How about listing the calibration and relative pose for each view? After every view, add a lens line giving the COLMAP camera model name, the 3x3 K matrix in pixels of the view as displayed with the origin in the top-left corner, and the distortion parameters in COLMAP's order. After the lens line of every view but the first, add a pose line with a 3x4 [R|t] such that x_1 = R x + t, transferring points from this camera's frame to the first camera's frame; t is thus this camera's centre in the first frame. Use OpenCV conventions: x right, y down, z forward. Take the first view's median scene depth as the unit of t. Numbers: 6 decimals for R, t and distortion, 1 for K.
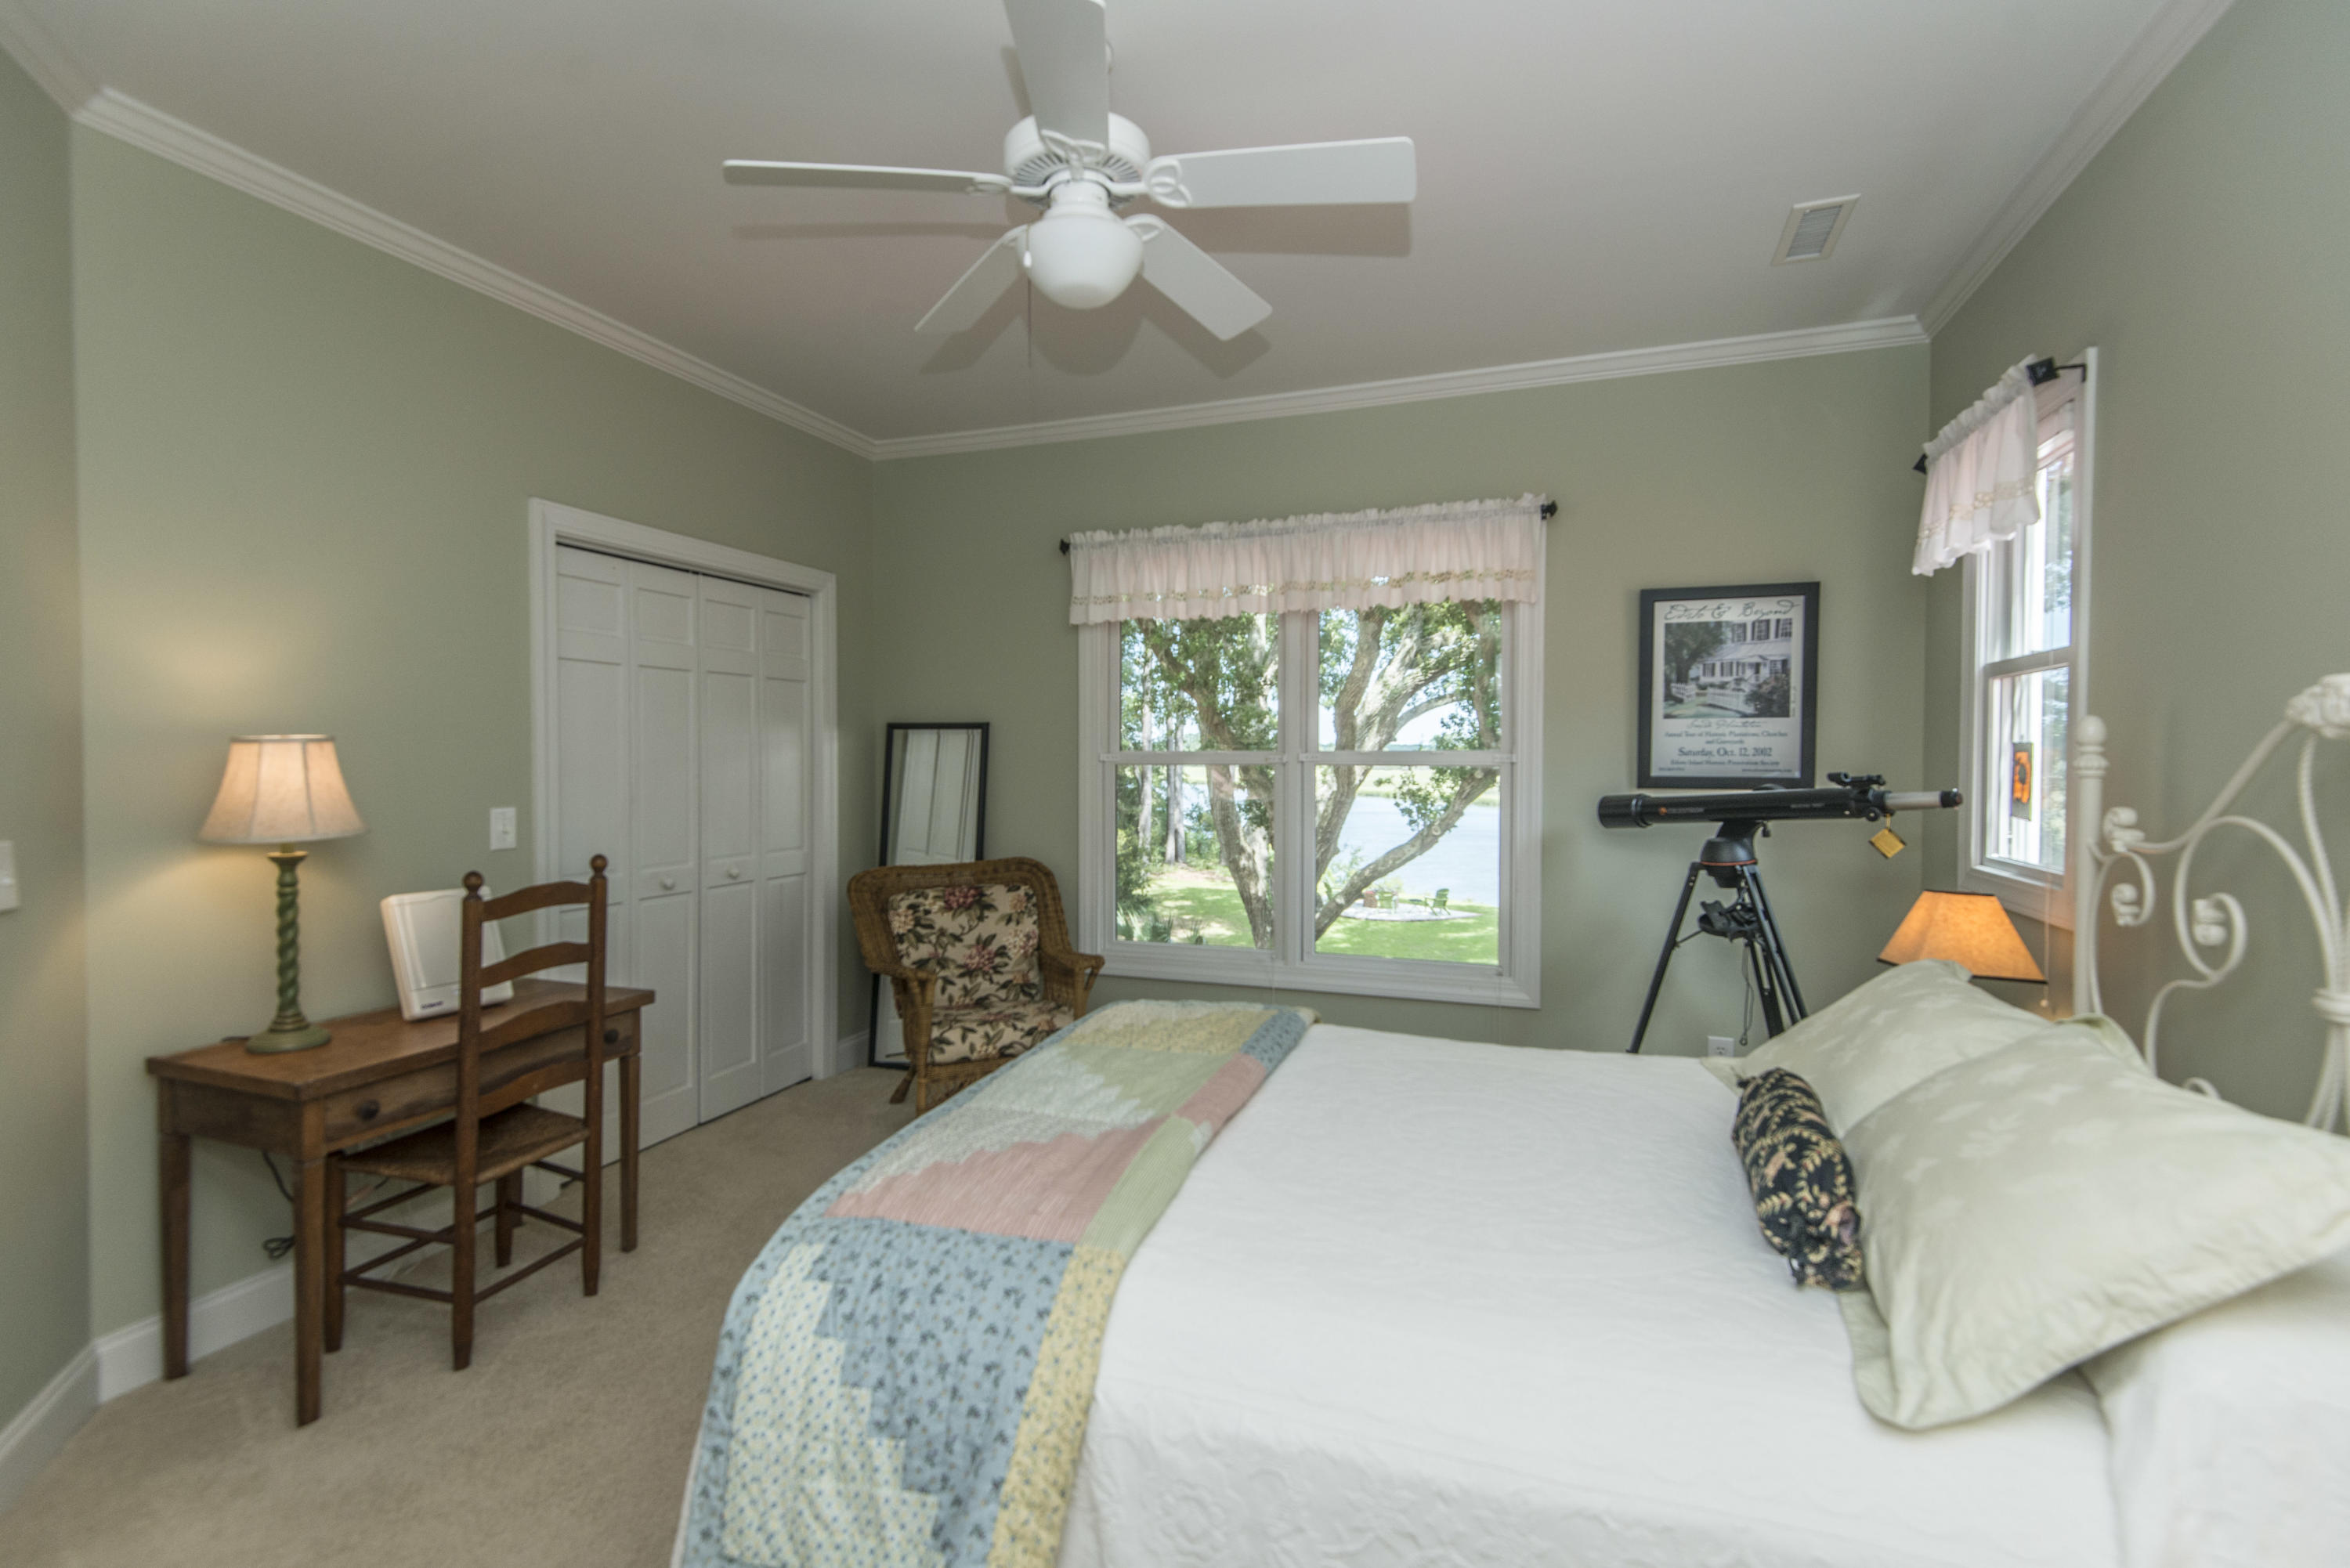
lens RADIAL K [[1068.7, 0, 1180.5], [0, 1068.7, 773.7], [0, 0, 1]] dist [0.031135, -0.016057]
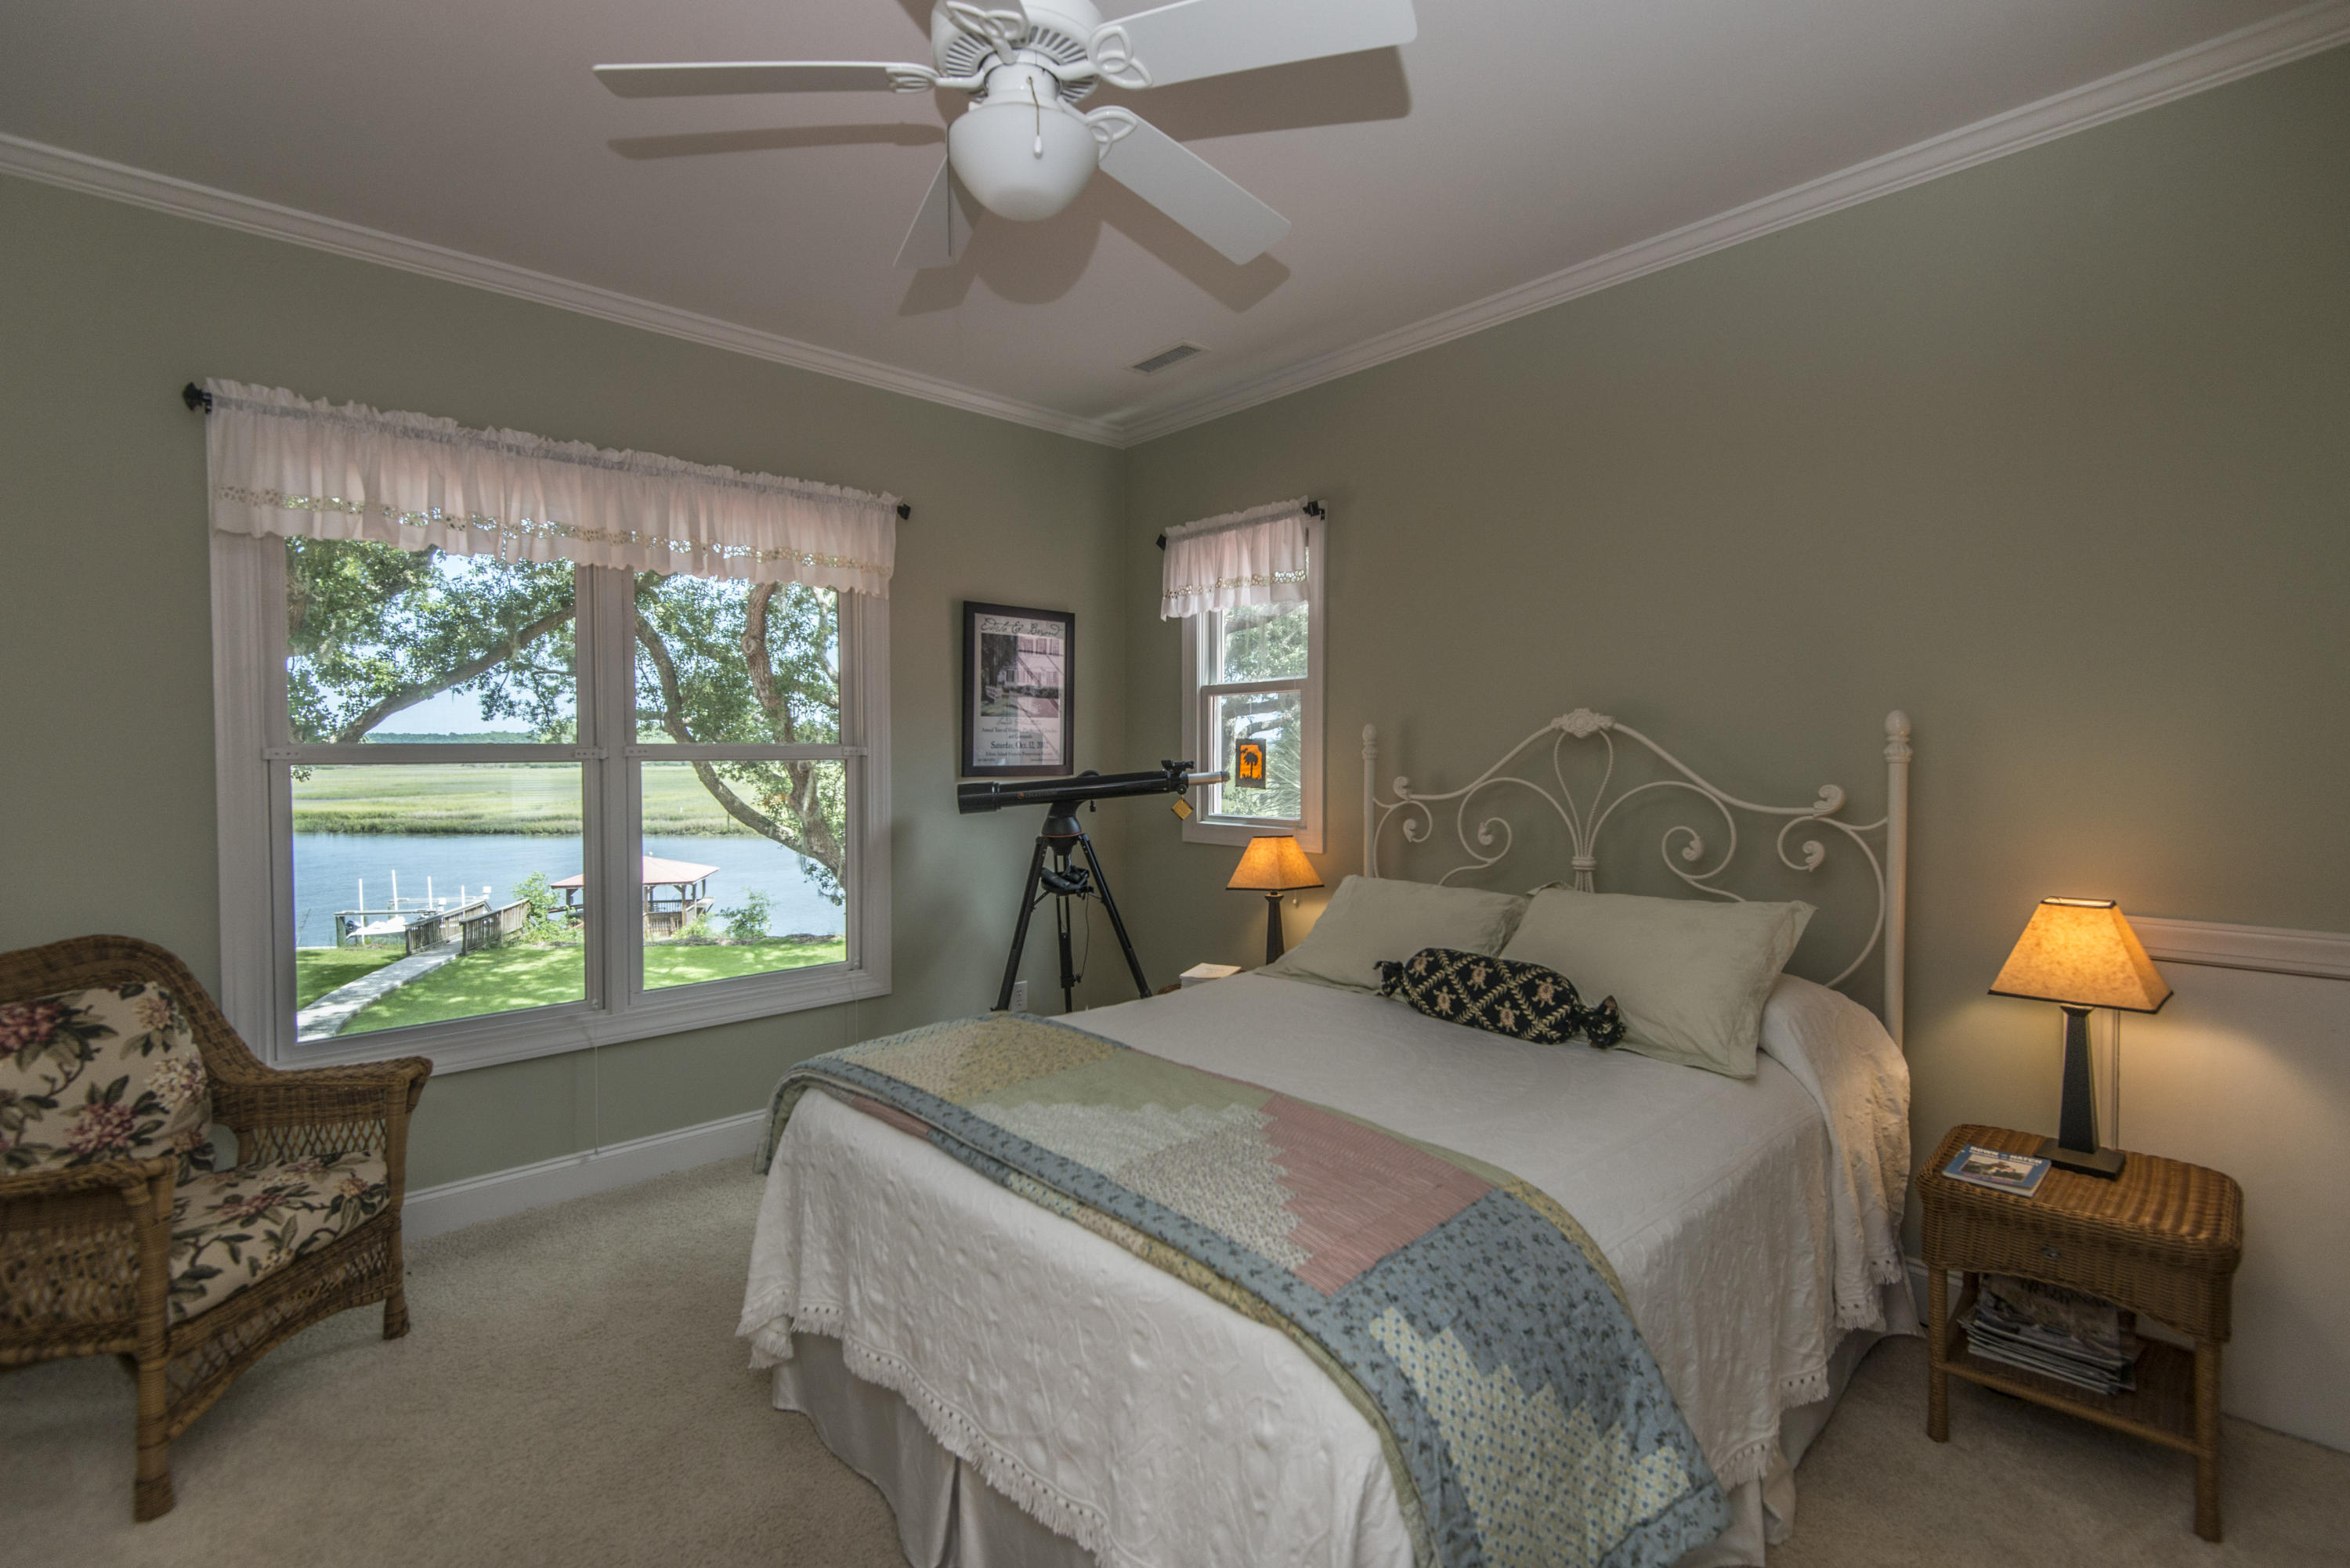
lens RADIAL K [[1068.7, 0, 1175.5], [0, 1068.7, 781.5], [0, 0, 1]] dist [0.031135, -0.016057]
pose [[0.459020, -0.032326, 0.887838, -0.467735], [0.016310, 0.999476, 0.027959, -0.010094], [-0.888276, 0.001647, 0.459307, 0.293890]]
